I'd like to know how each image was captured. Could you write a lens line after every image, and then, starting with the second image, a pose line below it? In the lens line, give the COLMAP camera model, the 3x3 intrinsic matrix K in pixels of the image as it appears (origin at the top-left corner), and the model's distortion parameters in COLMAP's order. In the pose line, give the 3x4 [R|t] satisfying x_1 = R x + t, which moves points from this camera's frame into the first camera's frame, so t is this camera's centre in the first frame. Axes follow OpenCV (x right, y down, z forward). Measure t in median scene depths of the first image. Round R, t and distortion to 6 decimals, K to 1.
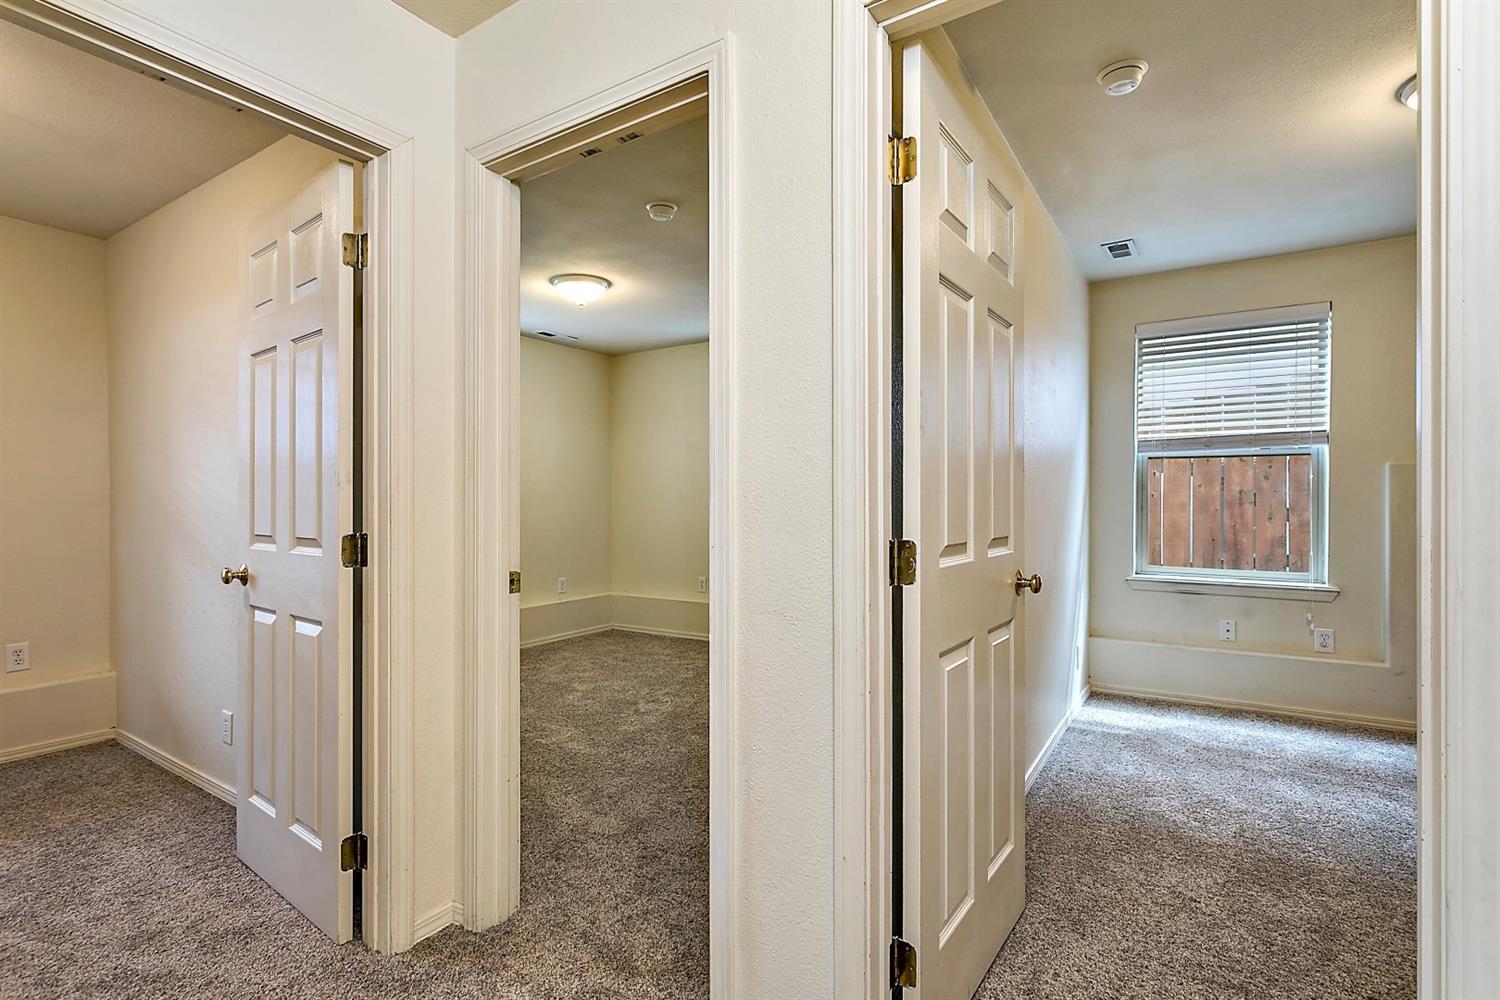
lens RADIAL K [[708.4, 0, 748.0], [0, 708.4, 492.7], [0, 0, 1]] dist [-0.000270, 0.000393]
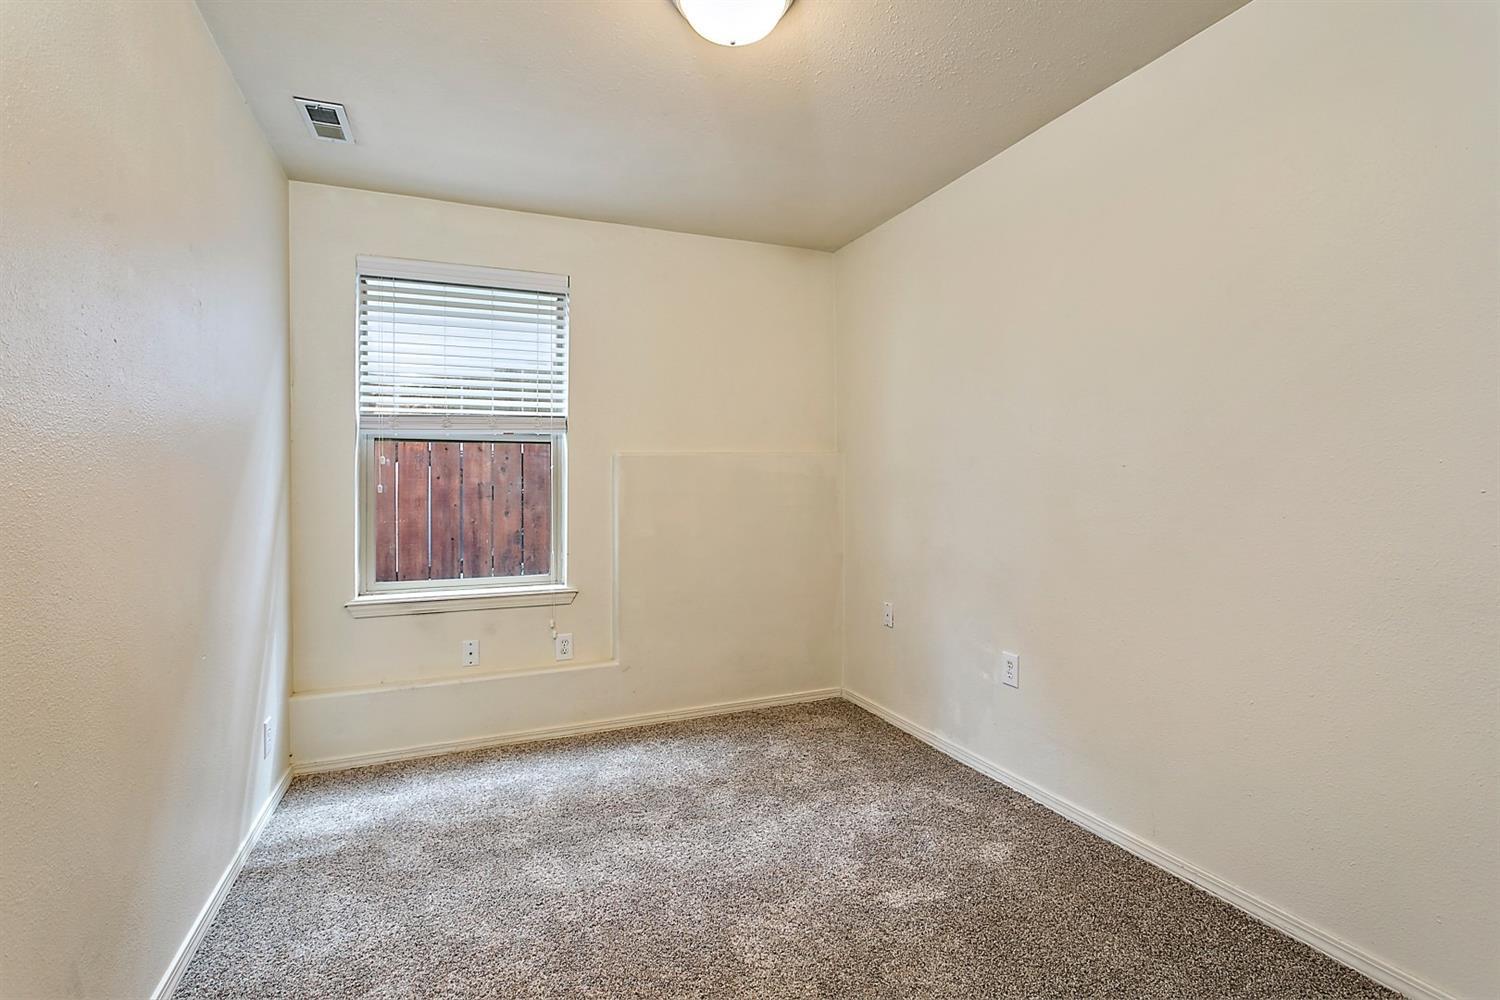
lens RADIAL K [[708.4, 0, 748.0], [0, 708.4, 492.7], [0, 0, 1]] dist [-0.000270, 0.000393]
pose [[0.557397, -0.008587, 0.830202, 0.176932], [0.001450, 0.999955, 0.009370, 0.001464], [-0.830245, -0.004019, 0.557384, 0.276745]]
